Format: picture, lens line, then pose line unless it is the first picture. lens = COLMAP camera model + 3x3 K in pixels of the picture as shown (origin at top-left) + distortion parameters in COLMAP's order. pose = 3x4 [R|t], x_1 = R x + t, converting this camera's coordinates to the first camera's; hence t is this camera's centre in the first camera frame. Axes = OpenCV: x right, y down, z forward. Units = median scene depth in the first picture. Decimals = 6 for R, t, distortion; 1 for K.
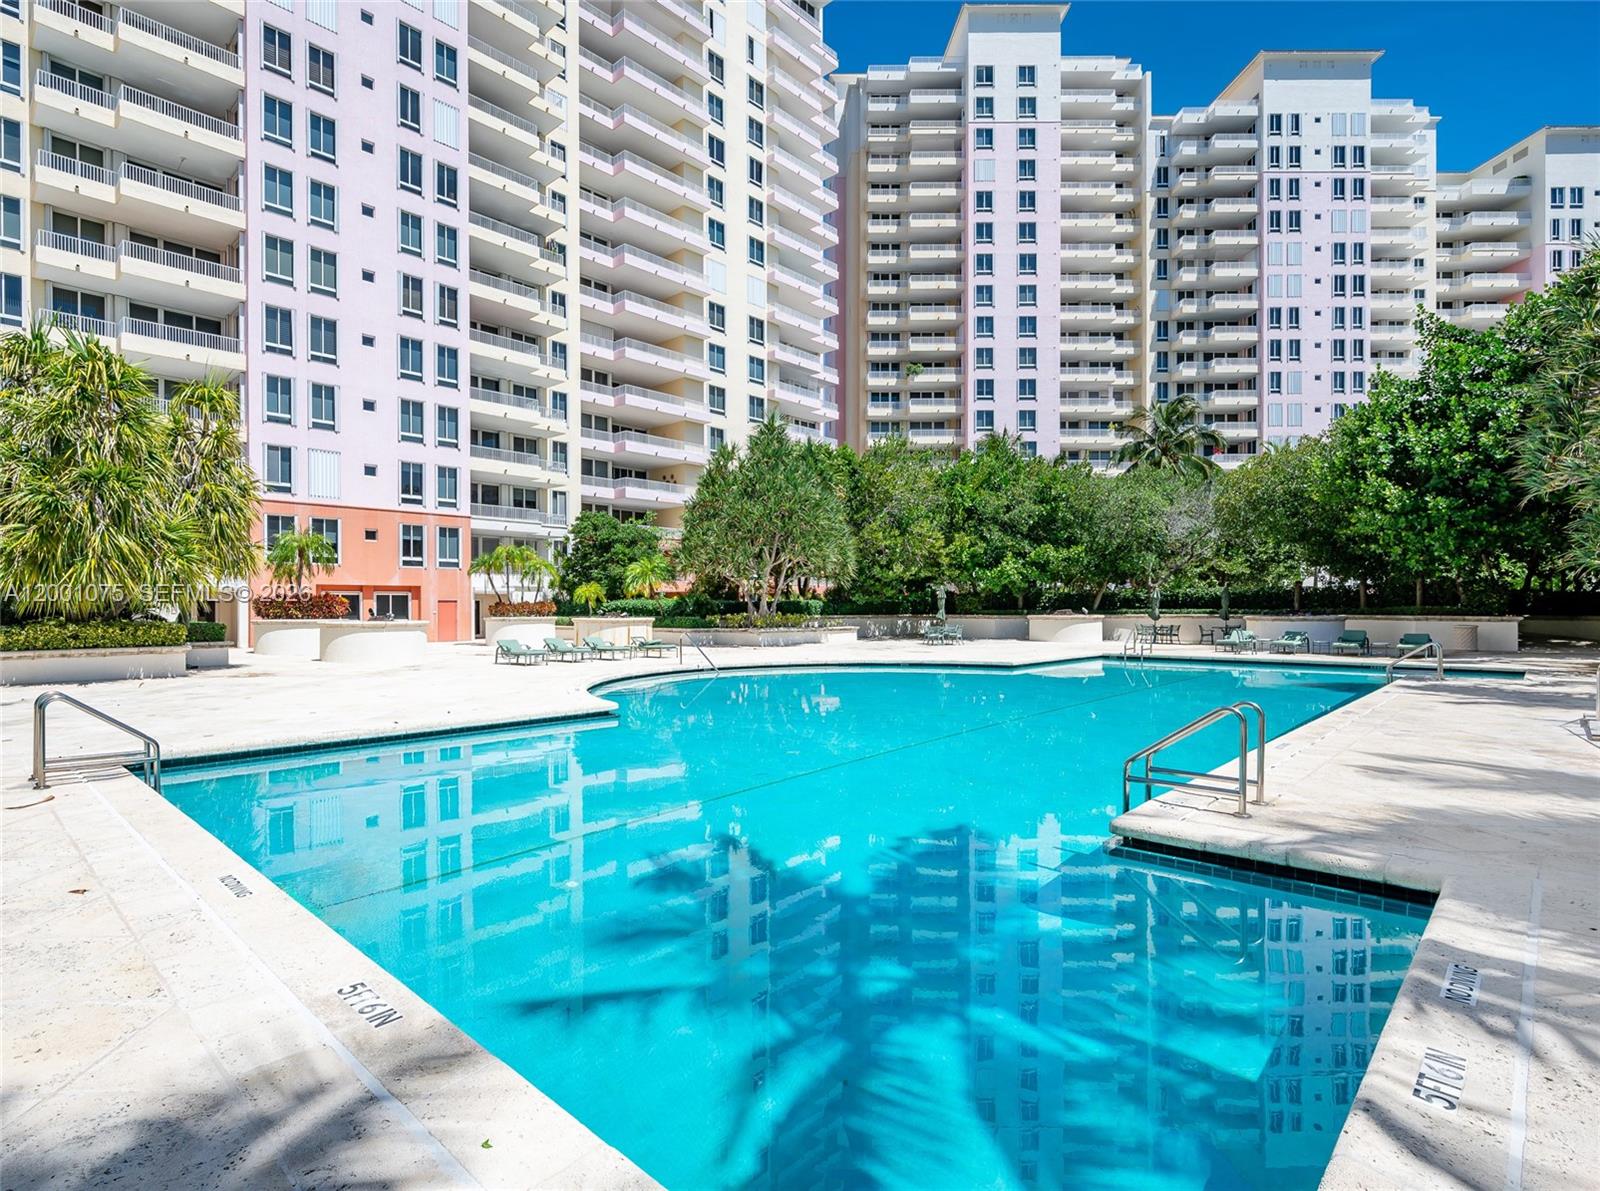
lens RADIAL K [[780.5, 0, 800.0], [0, 780.5, 595.5], [0, 0, 1]] dist [0.017771, -0.000160]
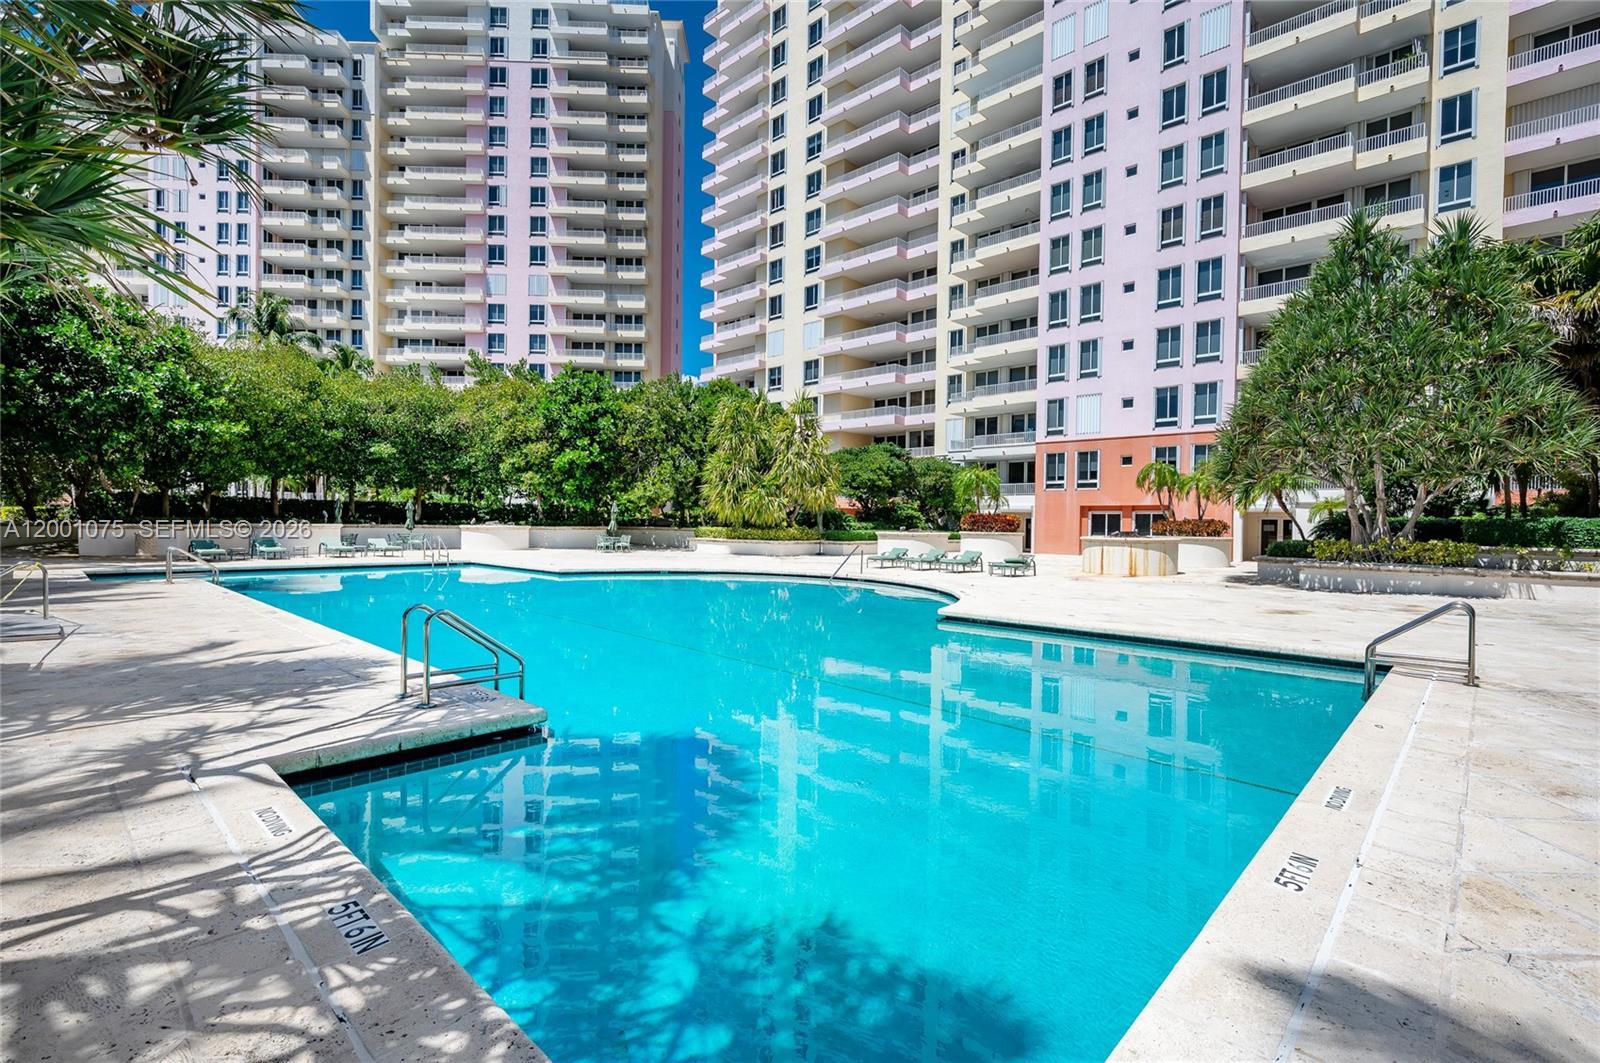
lens RADIAL K [[737.1, 0, 800.0], [0, 737.1, 531.5], [0, 0, 1]] dist [-0.001687, 0.000077]
pose [[0.007252, 0.017565, -0.999819, 0.500152], [0.001478, 0.999844, 0.017576, 0.005379], [0.999973, -0.001605, 0.007224, 0.515672]]
